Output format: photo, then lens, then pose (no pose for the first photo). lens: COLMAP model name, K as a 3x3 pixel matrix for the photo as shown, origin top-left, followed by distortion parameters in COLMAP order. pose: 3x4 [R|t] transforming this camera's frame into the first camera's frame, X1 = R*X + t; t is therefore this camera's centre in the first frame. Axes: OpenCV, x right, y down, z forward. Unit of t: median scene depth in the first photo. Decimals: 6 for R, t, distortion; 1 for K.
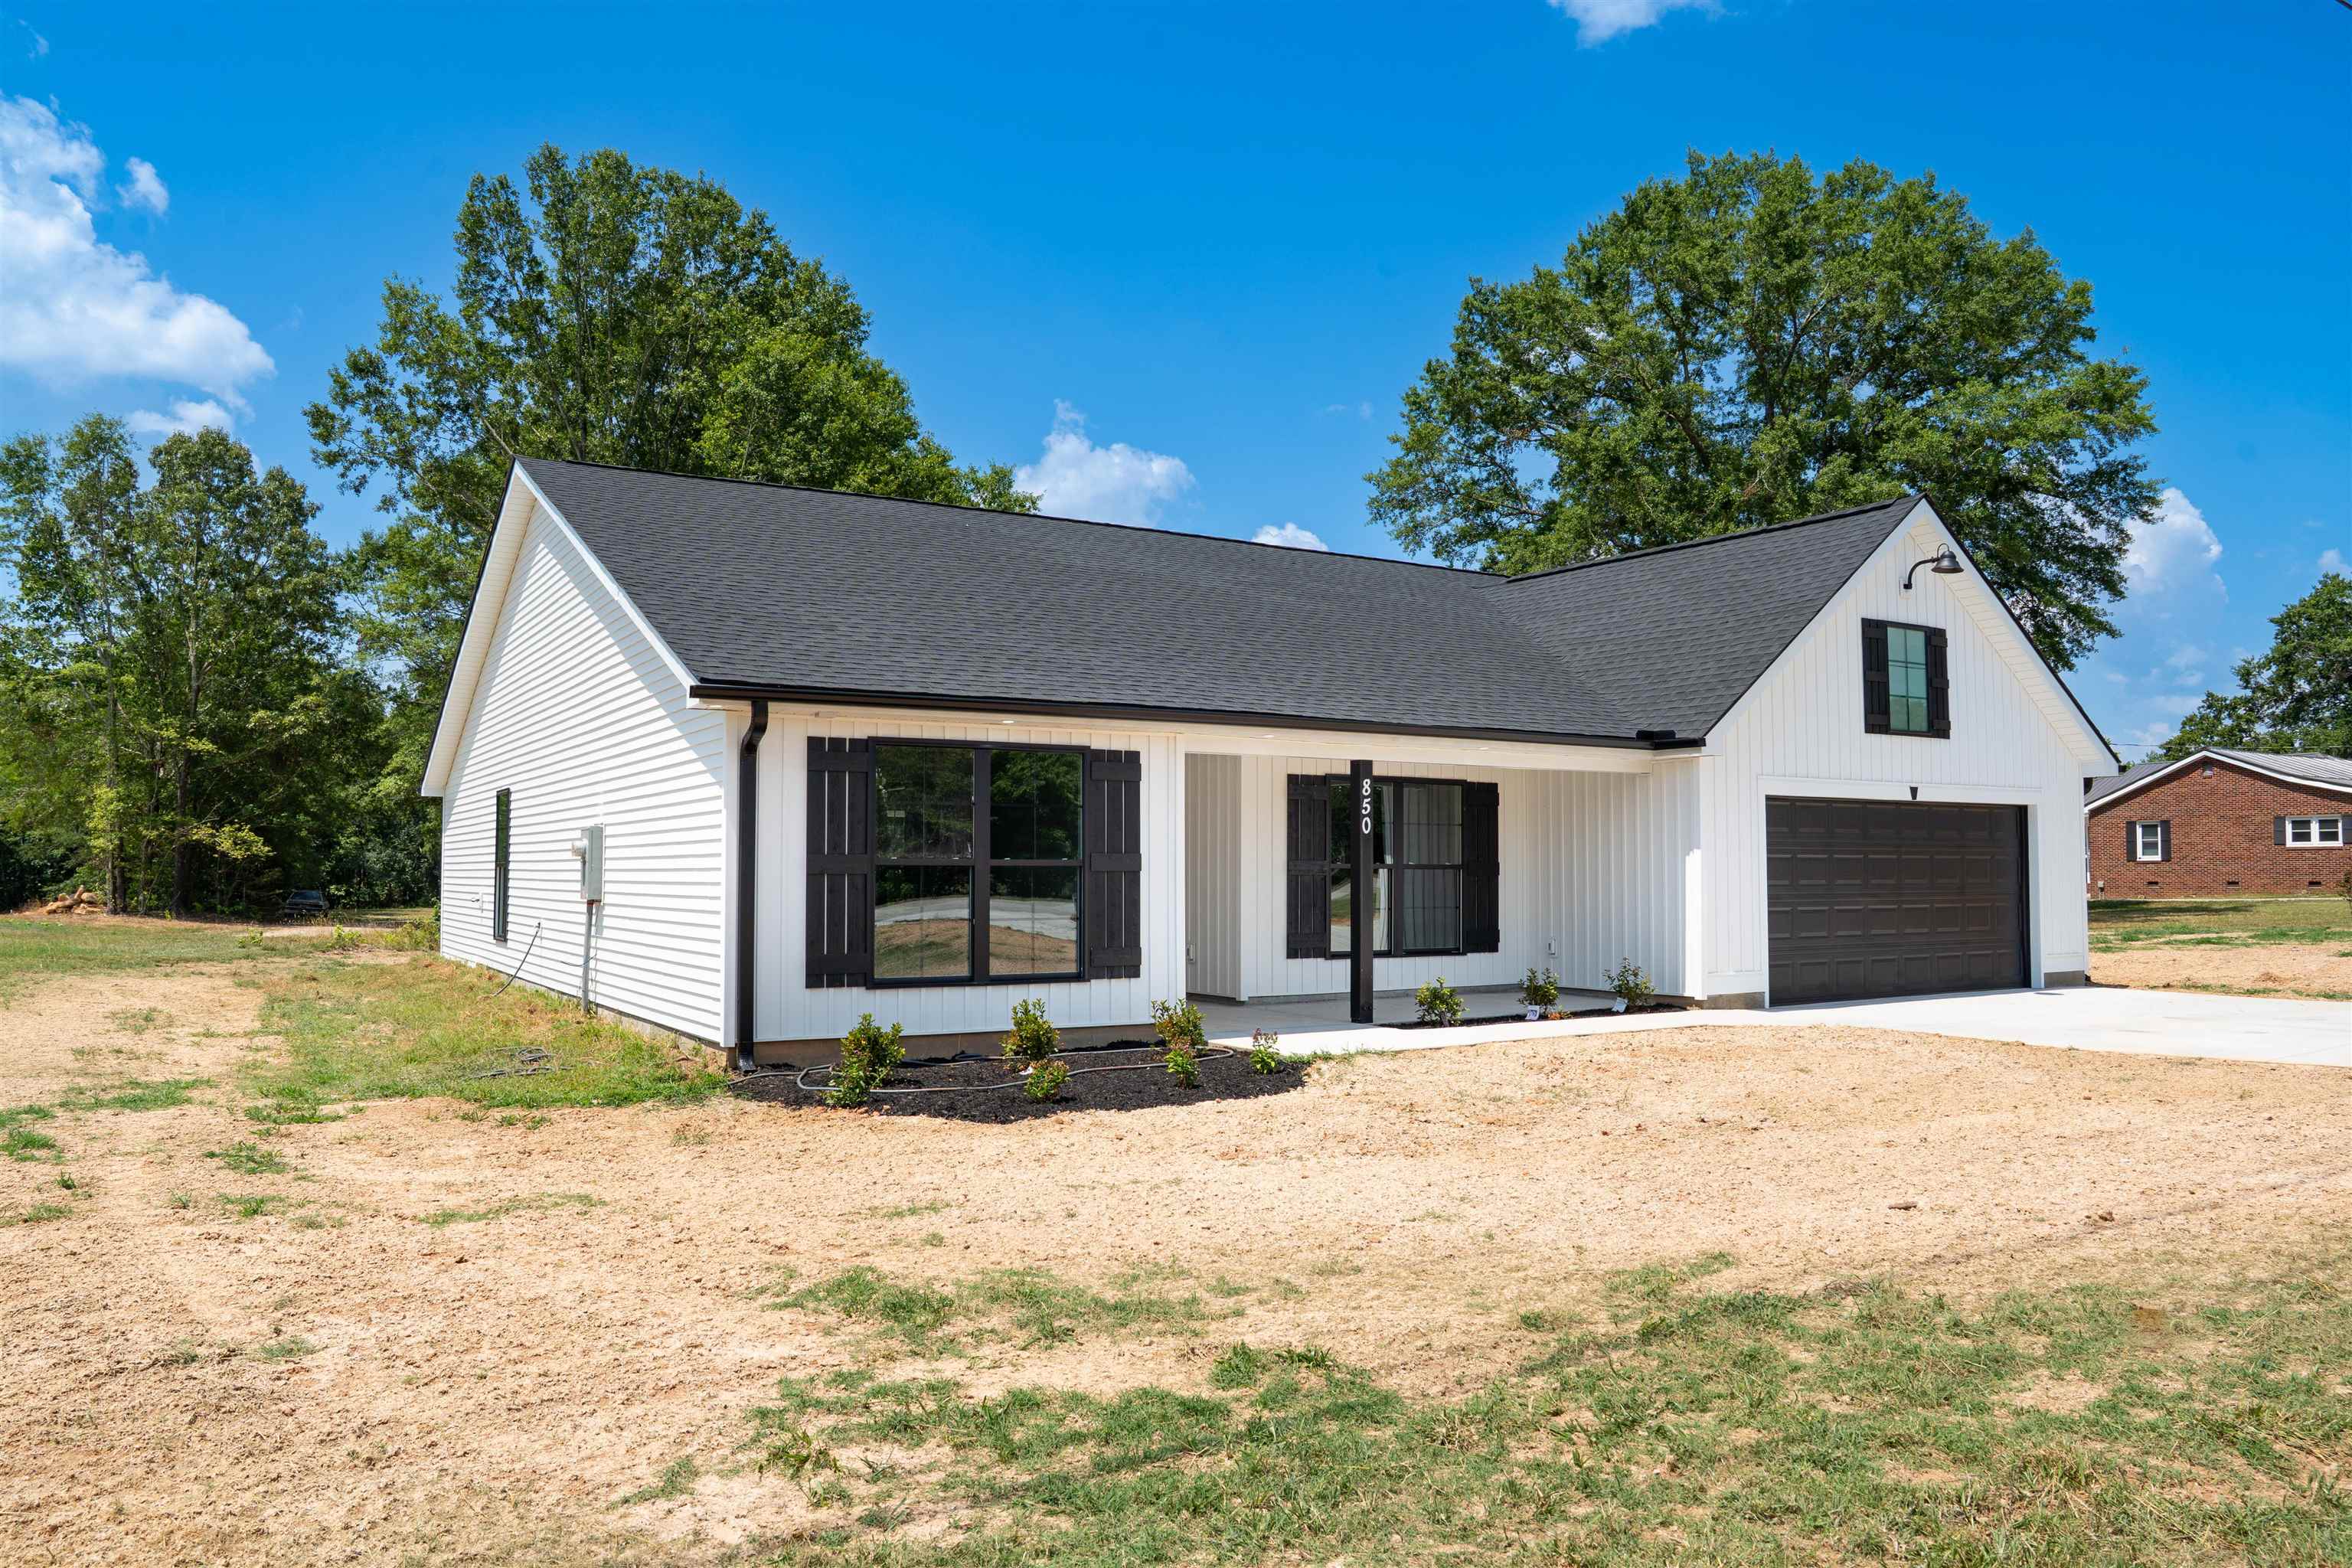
lens RADIAL K [[1645.4, 0, 1176.0], [0, 1645.4, 784.0], [0, 0, 1]] dist [-0.134016, 0.103732]
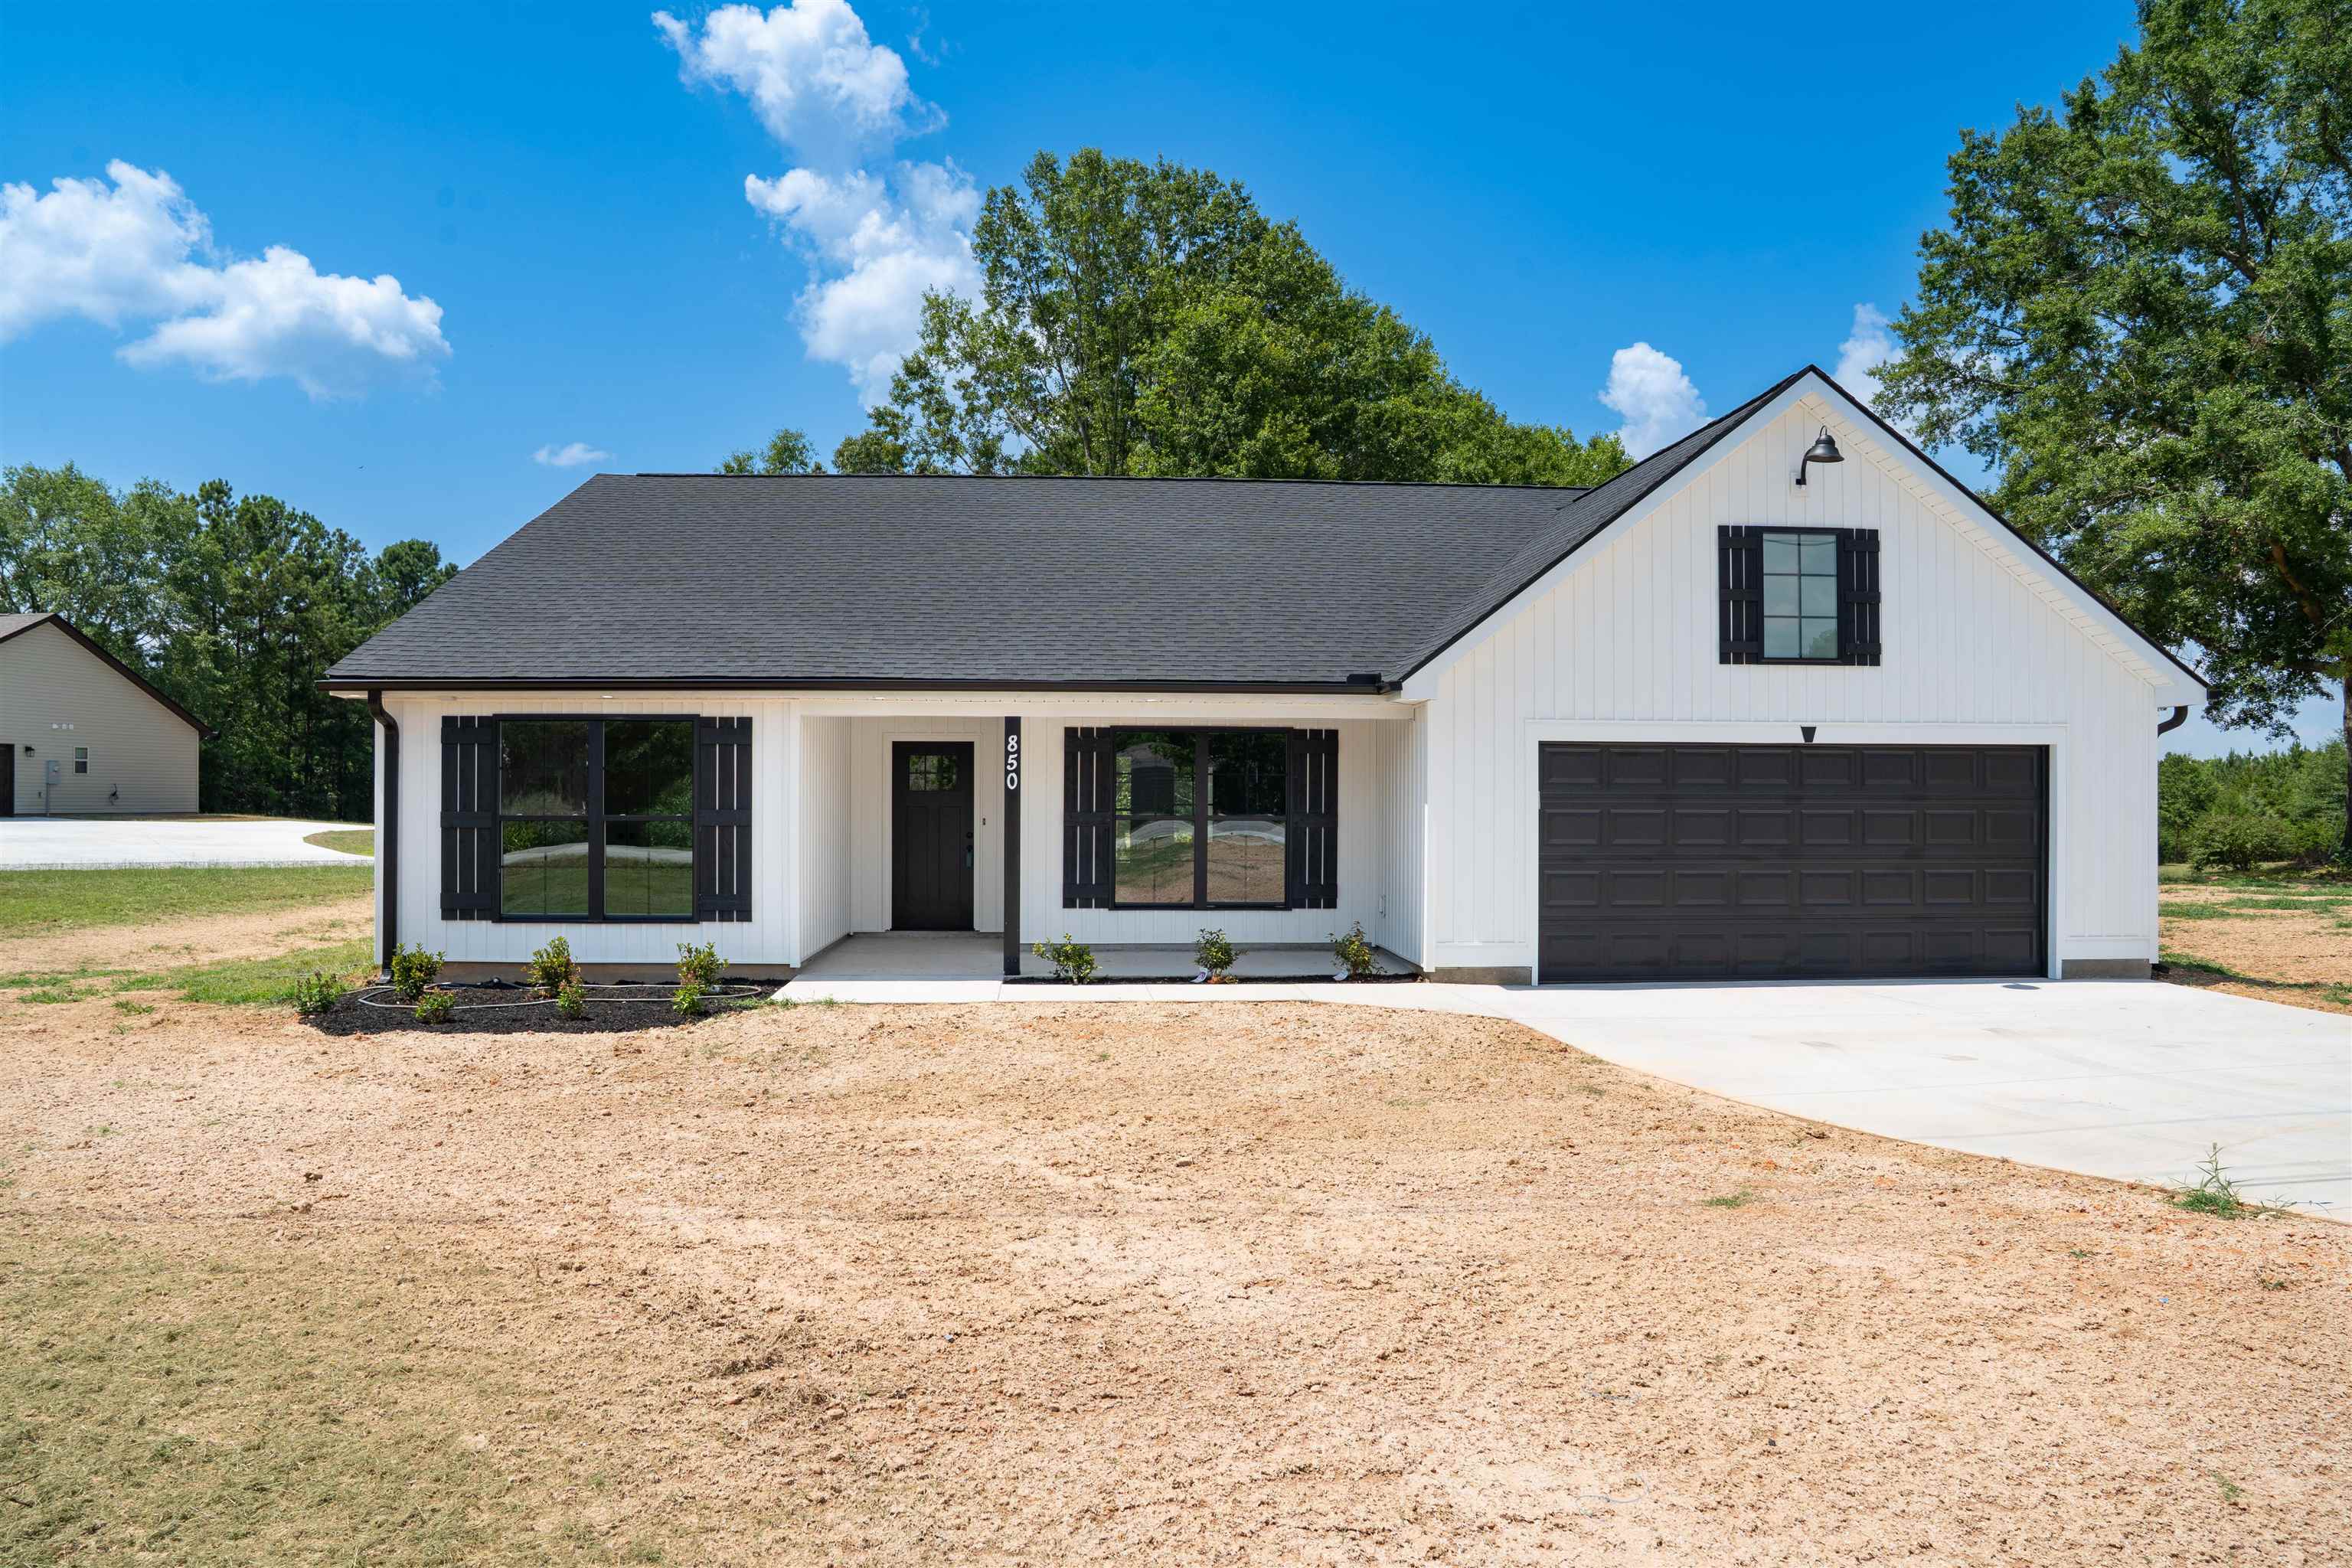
lens RADIAL K [[1608.2, 0, 1176.0], [0, 1608.2, 784.0], [0, 0, 1]] dist [-0.129696, 0.092405]
pose [[0.887776, -0.002058, -0.460272, 0.548938], [0.022865, 0.998953, 0.039636, -0.008256], [0.459708, -0.045712, 0.886893, 0.137595]]
